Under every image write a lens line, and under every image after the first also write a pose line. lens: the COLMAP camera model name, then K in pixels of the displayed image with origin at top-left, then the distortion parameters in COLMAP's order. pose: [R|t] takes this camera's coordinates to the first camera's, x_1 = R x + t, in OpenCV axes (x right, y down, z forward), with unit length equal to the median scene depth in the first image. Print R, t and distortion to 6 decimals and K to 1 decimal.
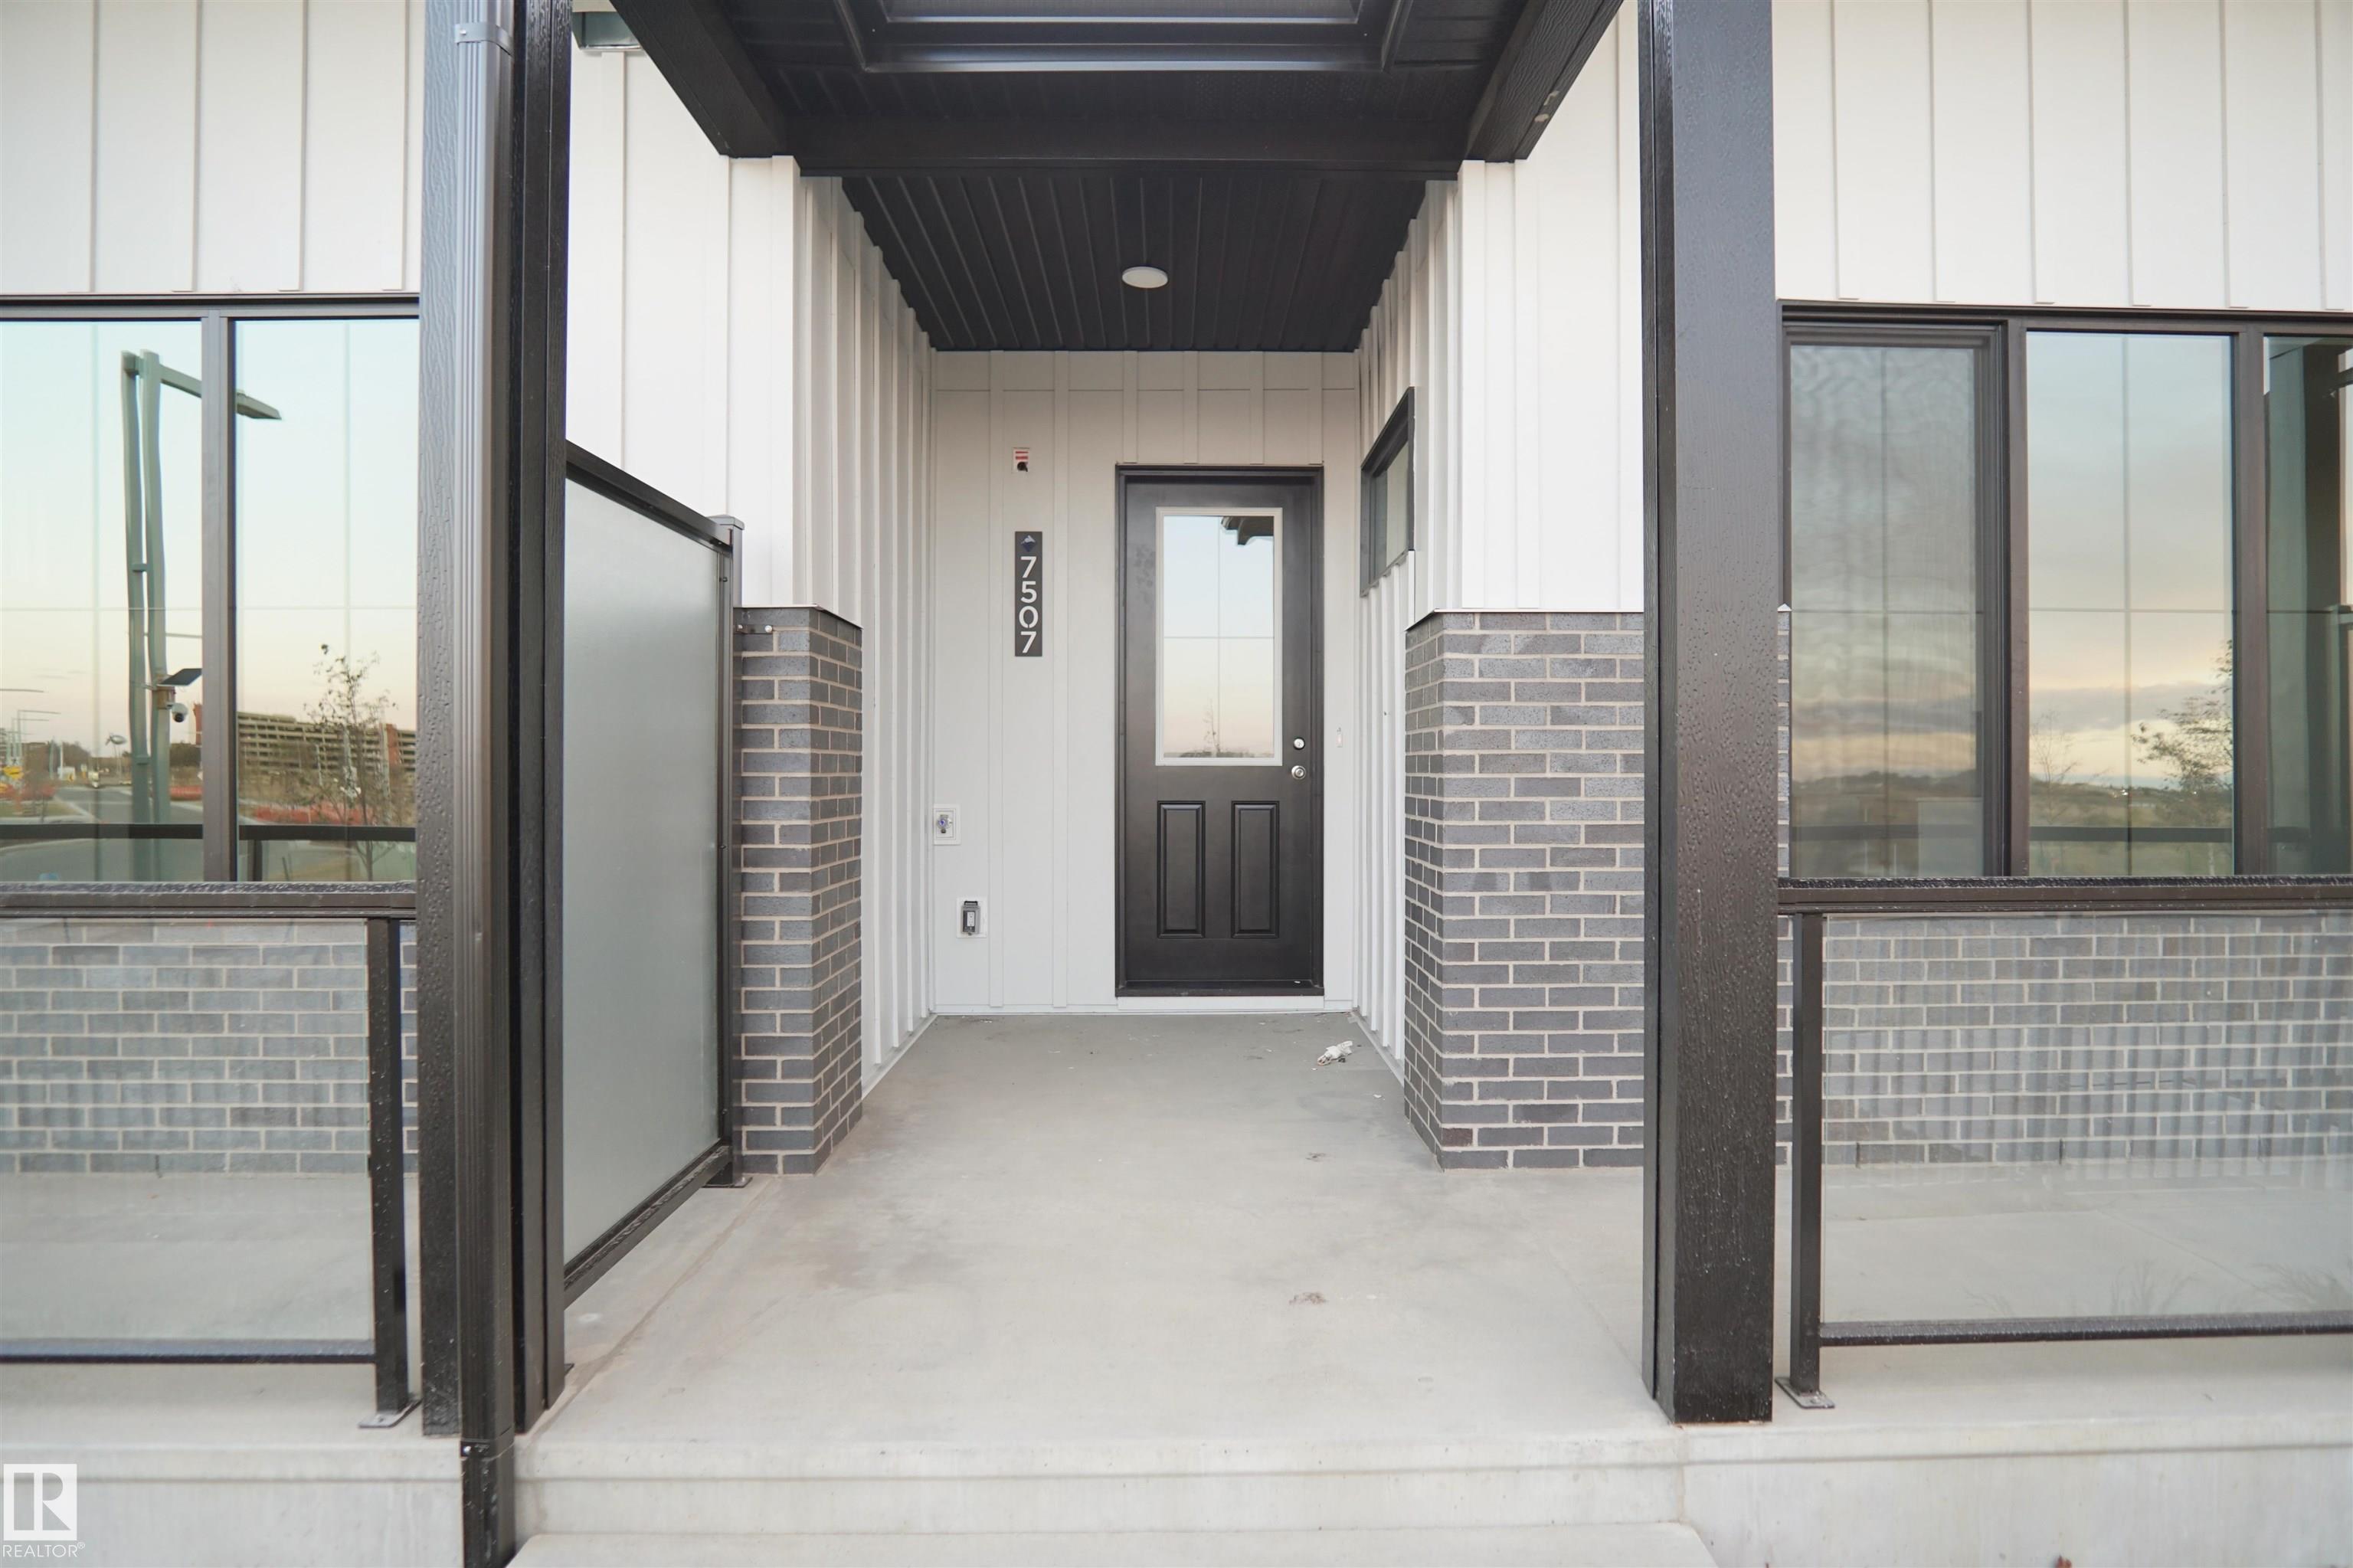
lens RADIAL K [[1270.4, 0, 1176.5], [0, 1270.4, 784.0], [0, 0, 1]] dist [-0.034071, 0.000191]
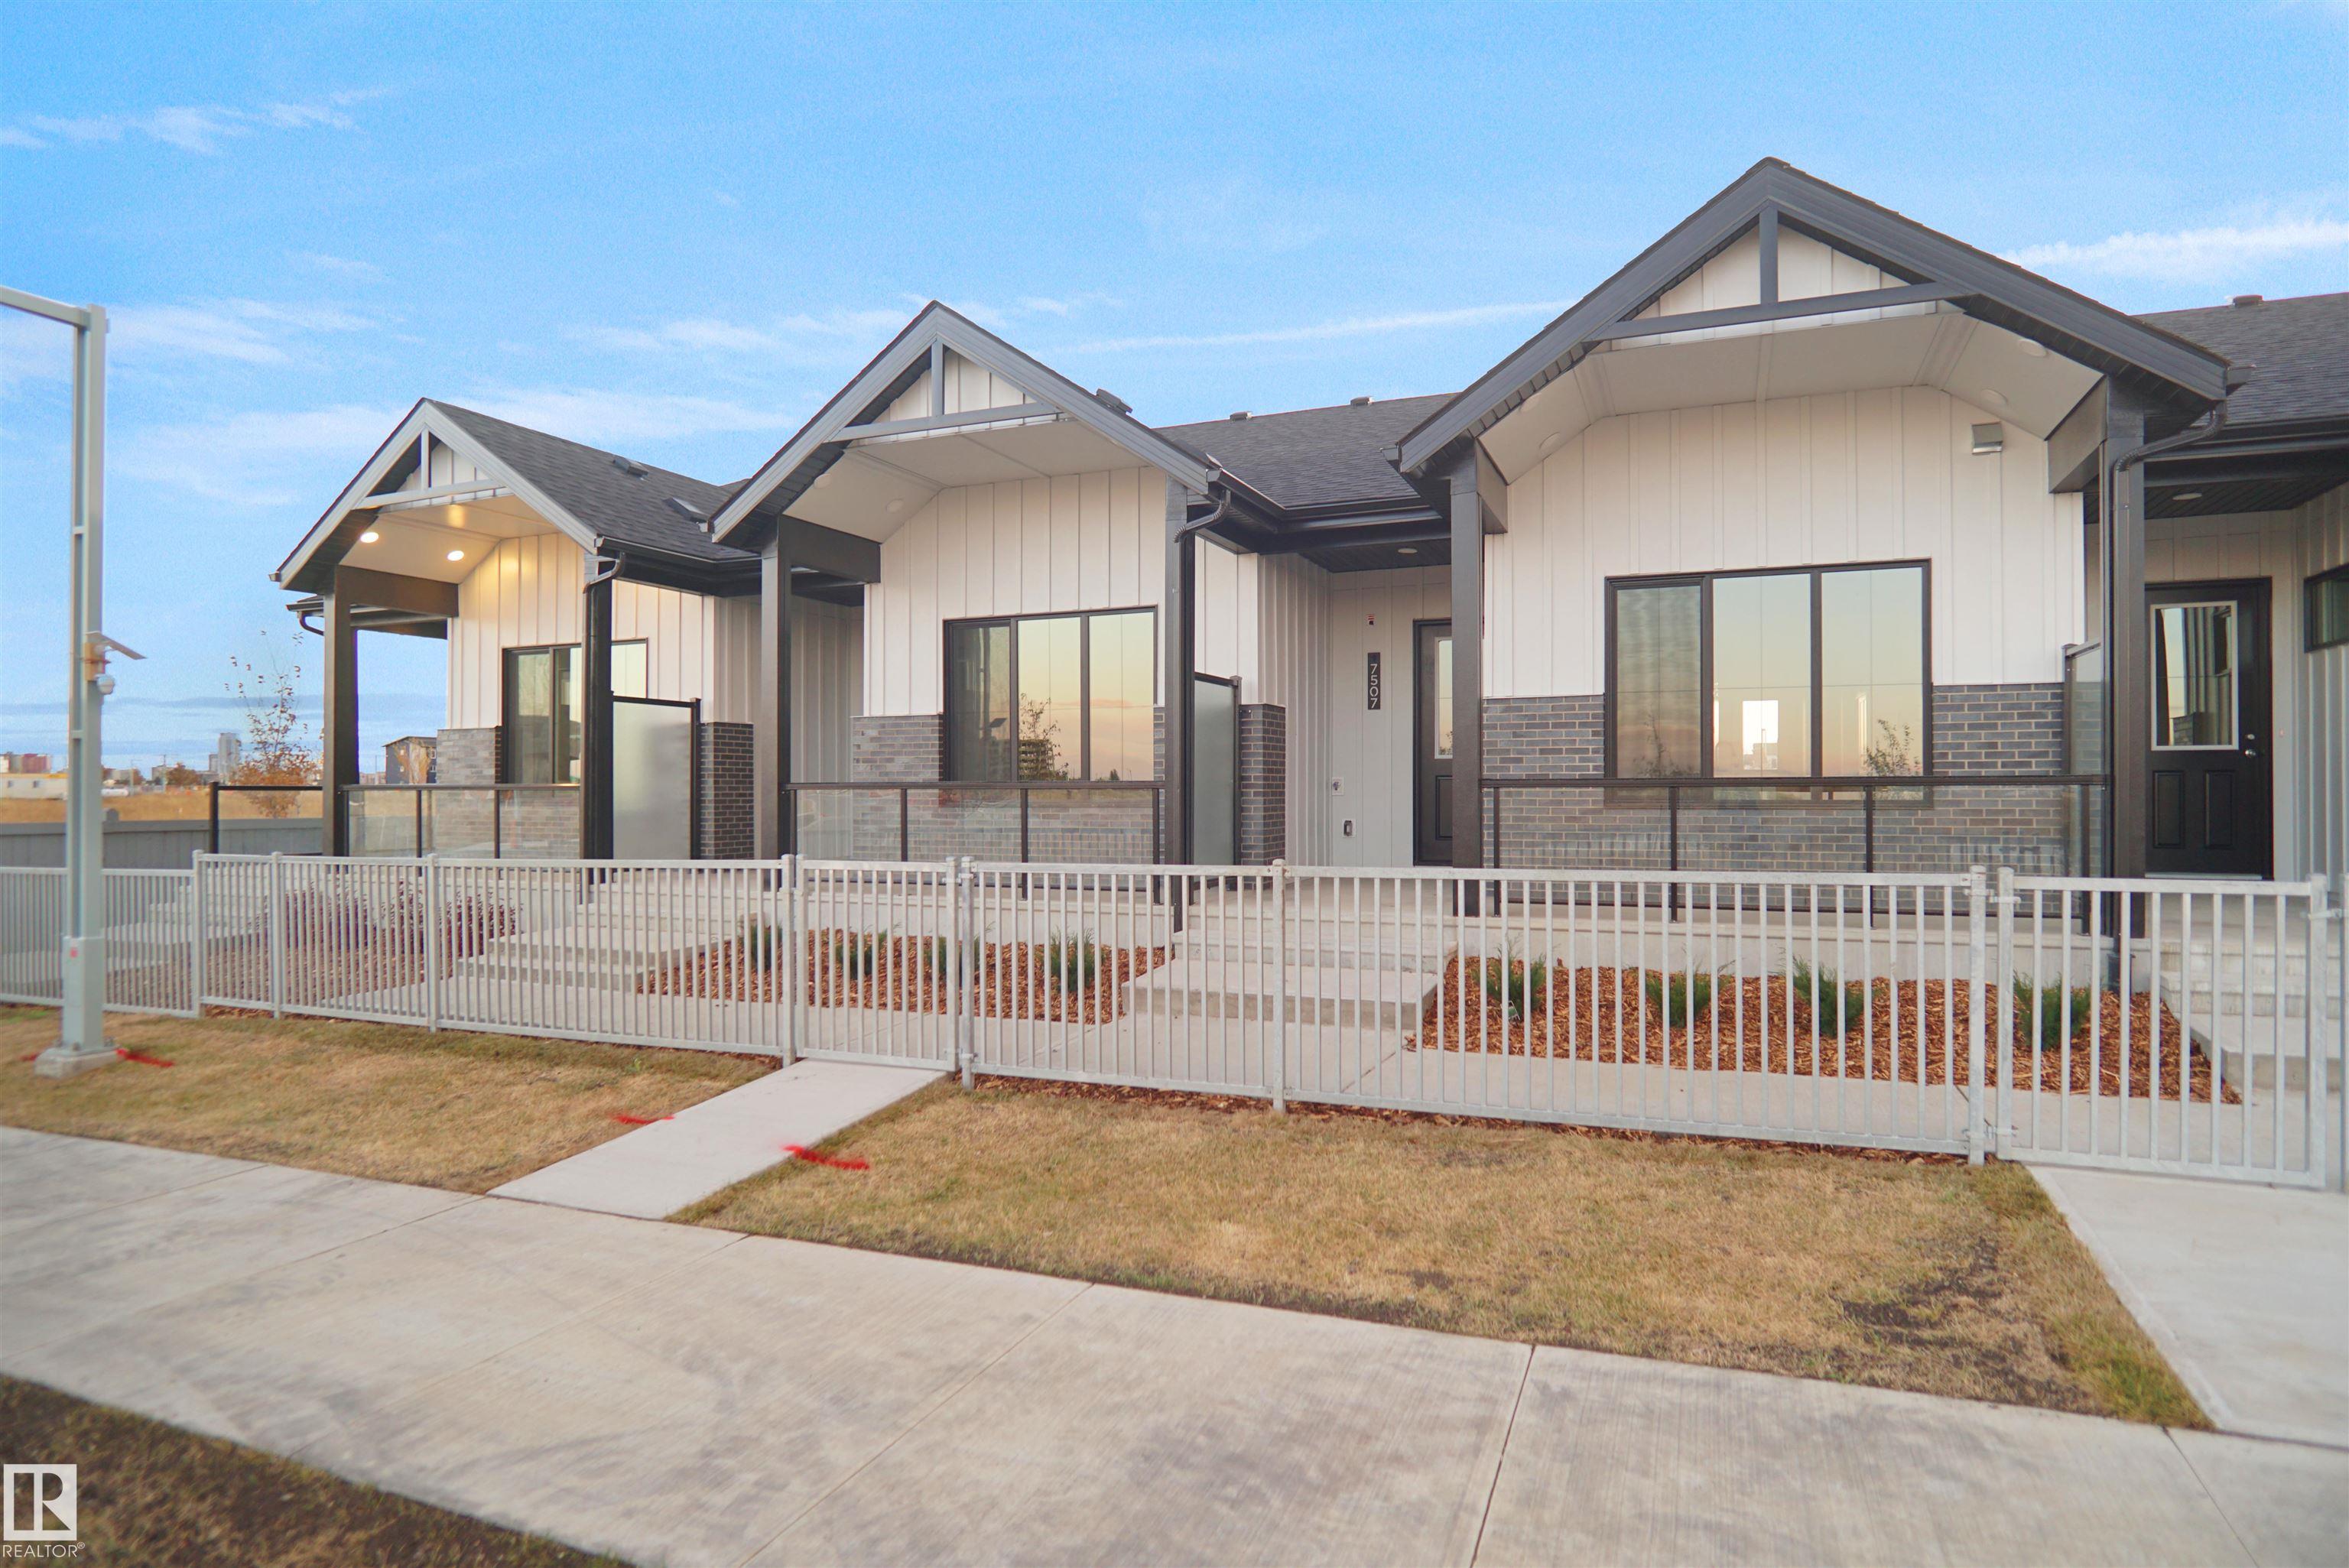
lens RADIAL K [[1271.9, 0, 1195.1], [0, 1271.9, 786.2], [0, 0, 1]] dist [-0.034212, 0.008226]
pose [[0.918071, -0.003031, -0.396405, 0.600344], [-0.001033, 0.999949, -0.010039, 0.069234], [0.396415, 0.009626, 0.918021, -1.450646]]
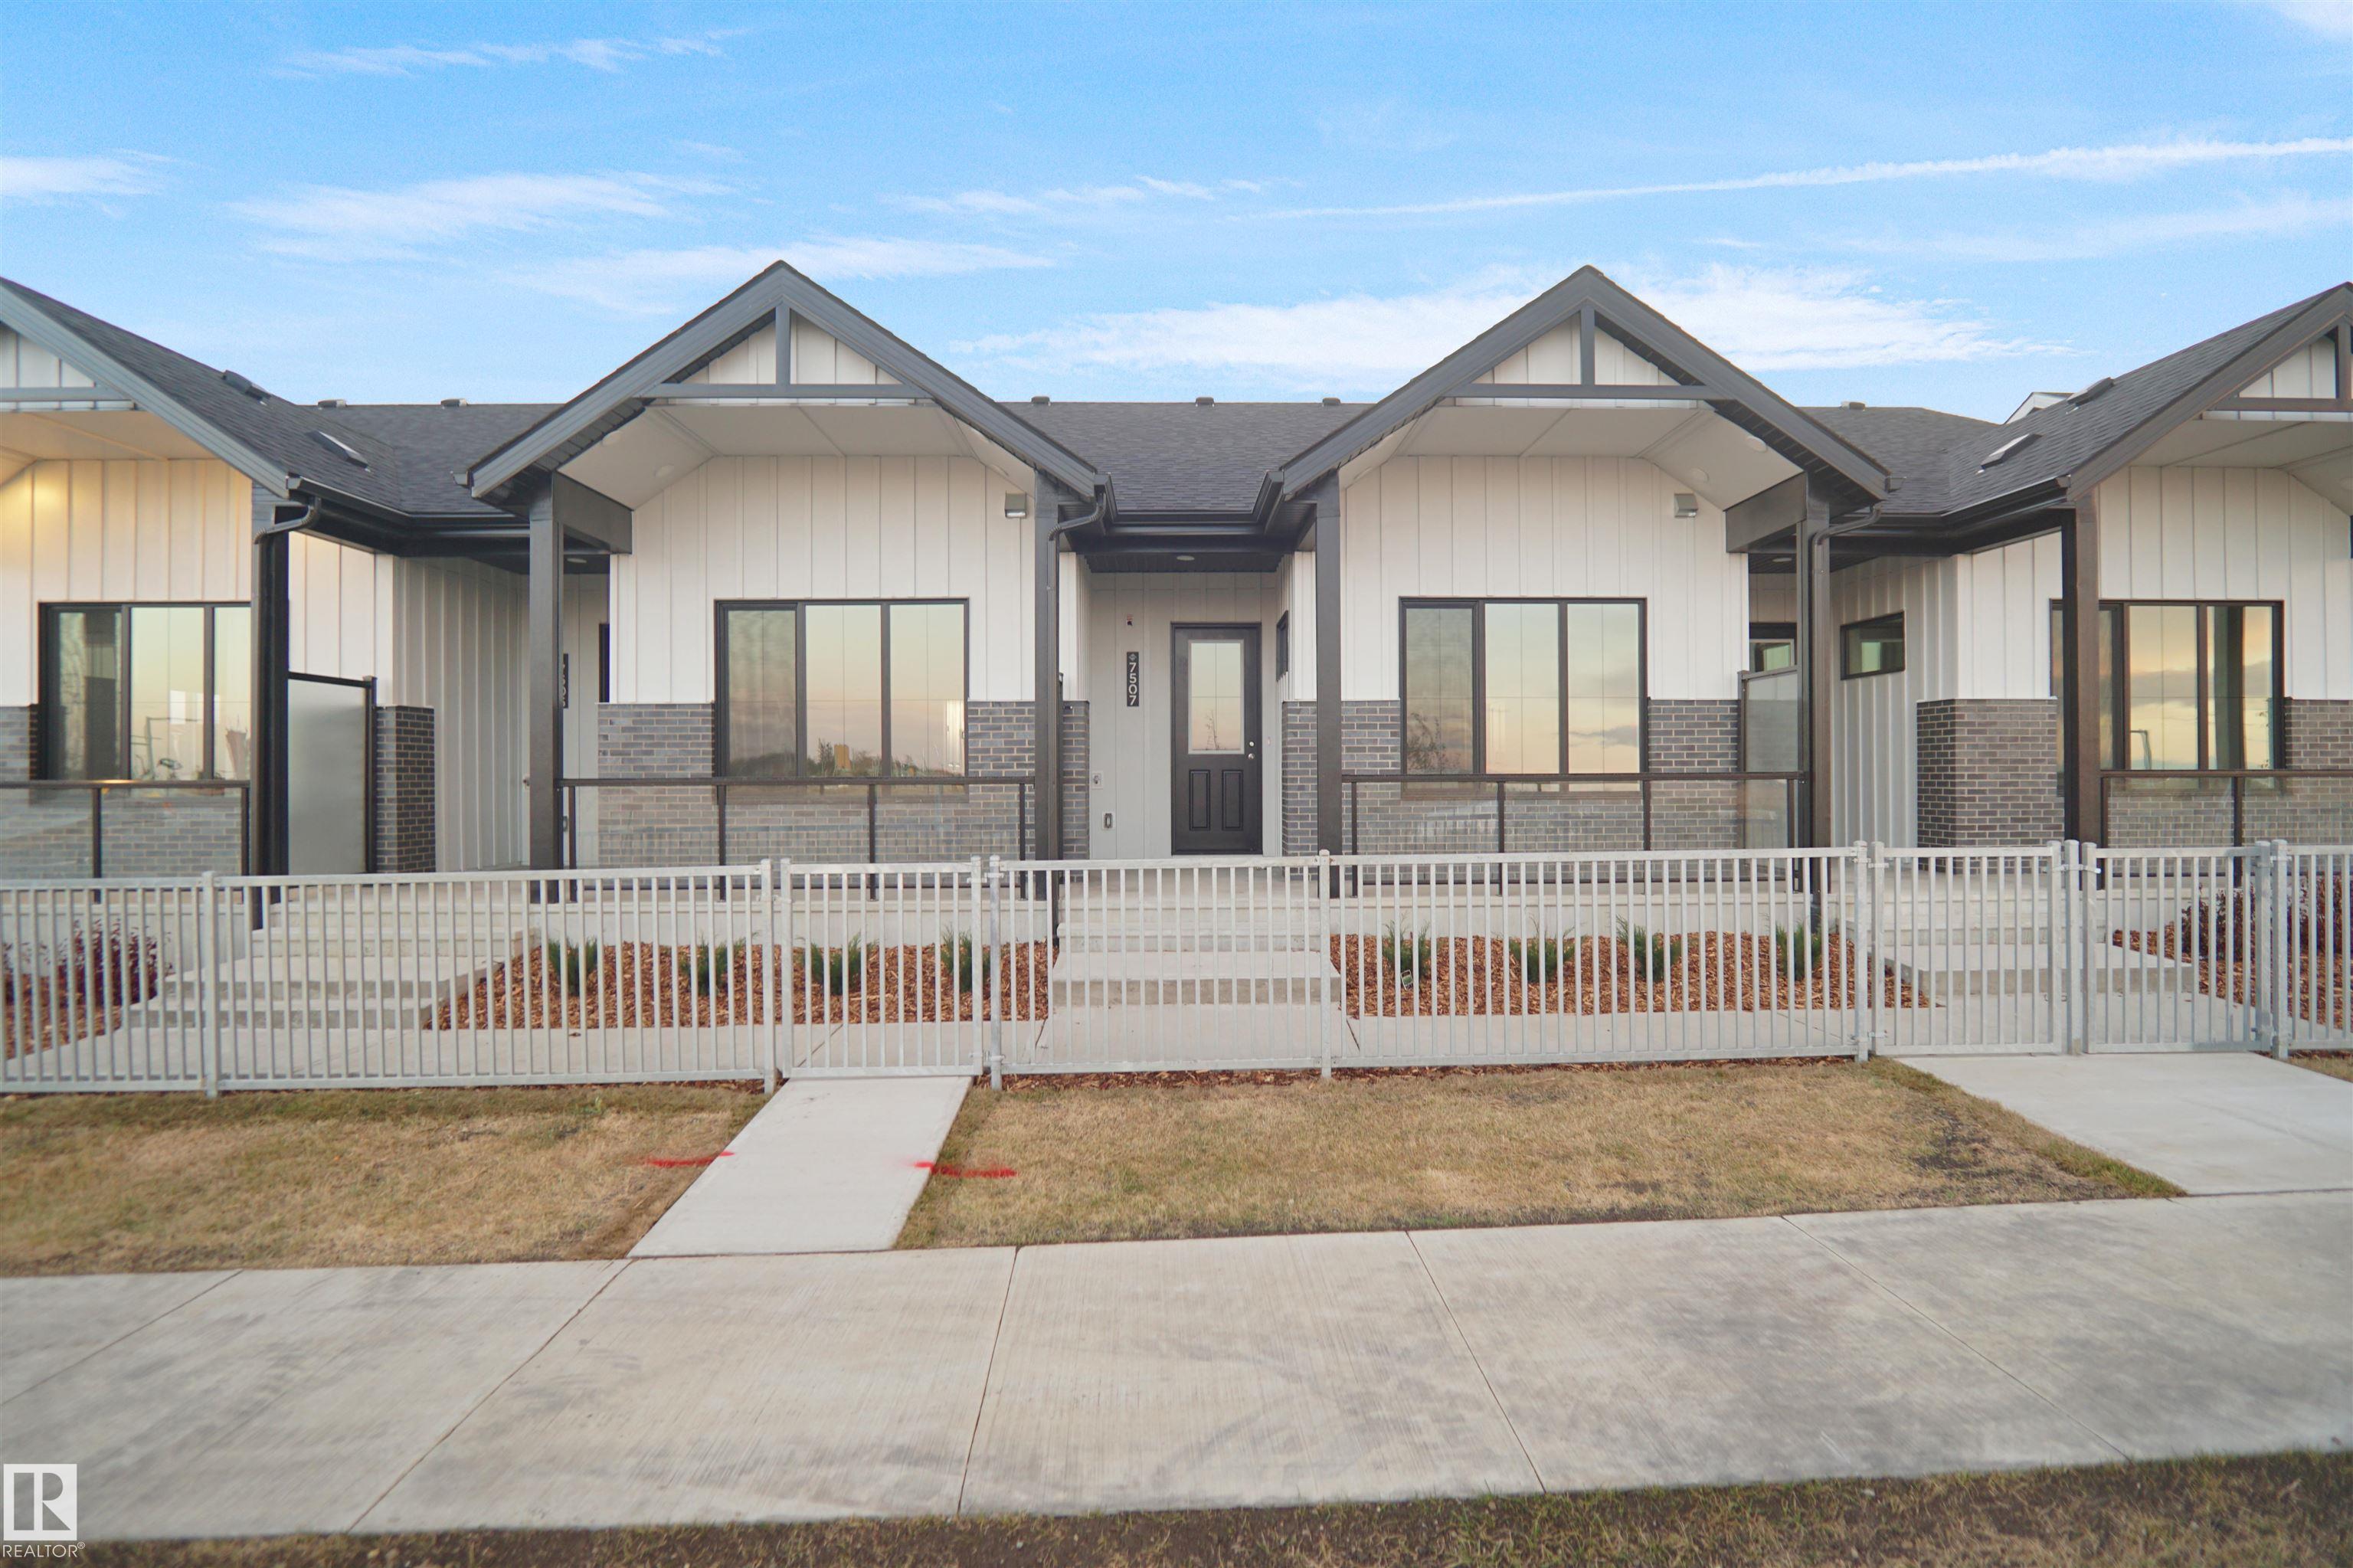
lens RADIAL K [[1288.3, 0, 1190.9], [0, 1288.3, 781.7], [0, 0, 1]] dist [-0.035205, 0.008569]
pose [[0.999902, -0.004513, 0.013273, -0.056177], [0.004565, 0.999982, -0.003869, 0.057010], [-0.013255, 0.003929, 0.999904, -1.690960]]
